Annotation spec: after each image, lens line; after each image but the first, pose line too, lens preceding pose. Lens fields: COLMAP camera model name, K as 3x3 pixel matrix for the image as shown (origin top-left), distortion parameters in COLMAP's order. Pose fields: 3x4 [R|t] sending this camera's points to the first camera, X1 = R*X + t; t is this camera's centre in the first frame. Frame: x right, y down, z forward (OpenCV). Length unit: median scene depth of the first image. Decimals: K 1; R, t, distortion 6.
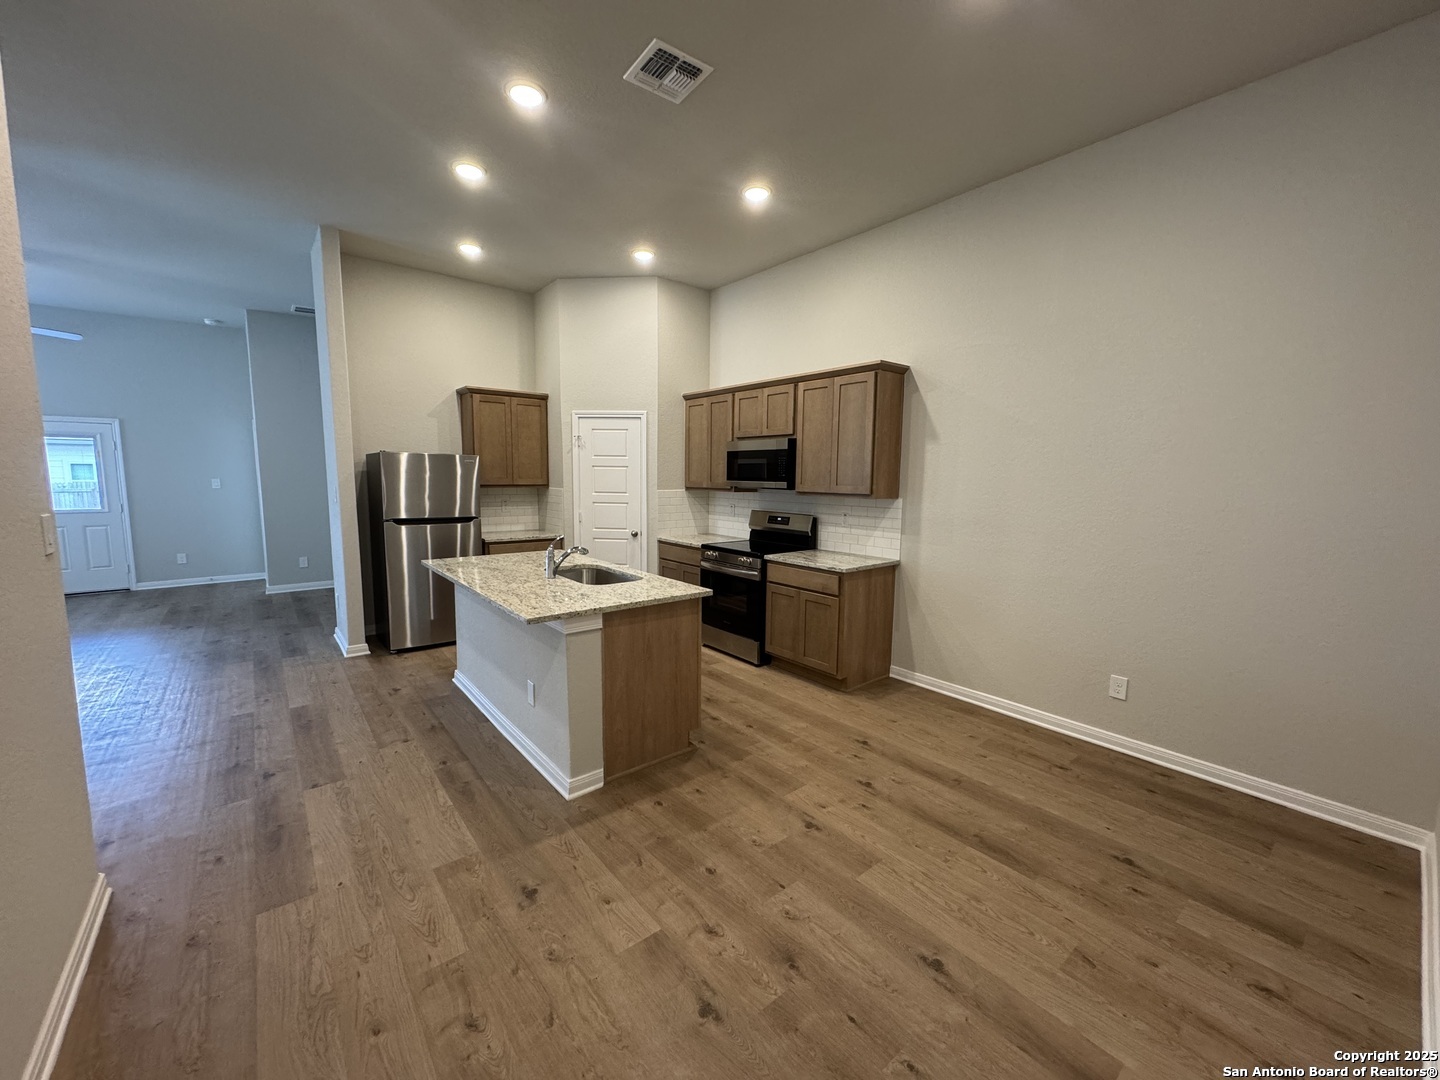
lens RADIAL K [[571.2, 0, 720.0], [0, 571.2, 540.0], [0, 0, 1]] dist [-0.002439, 0.000622]
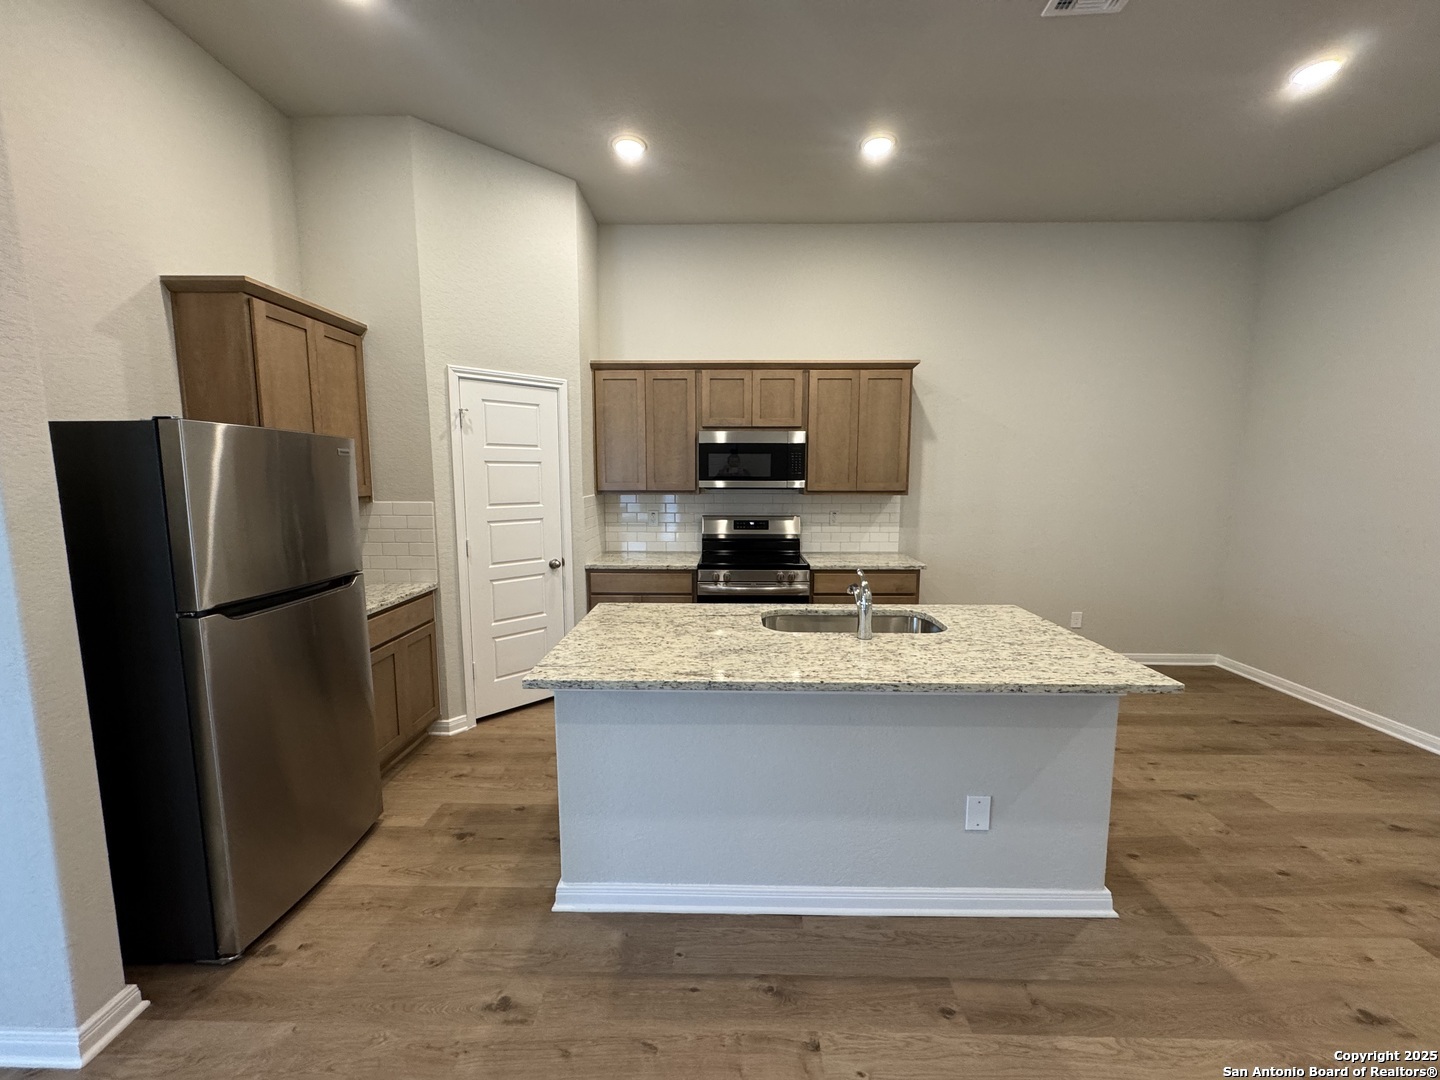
lens RADIAL K [[571.2, 0, 720.0], [0, 571.2, 540.0], [0, 0, 1]] dist [-0.002439, 0.000622]
pose [[0.643208, -0.101063, 0.758993, -0.689710], [0.093940, 0.994178, 0.052769, -0.072577], [-0.759907, 0.037359, 0.648957, 0.555569]]
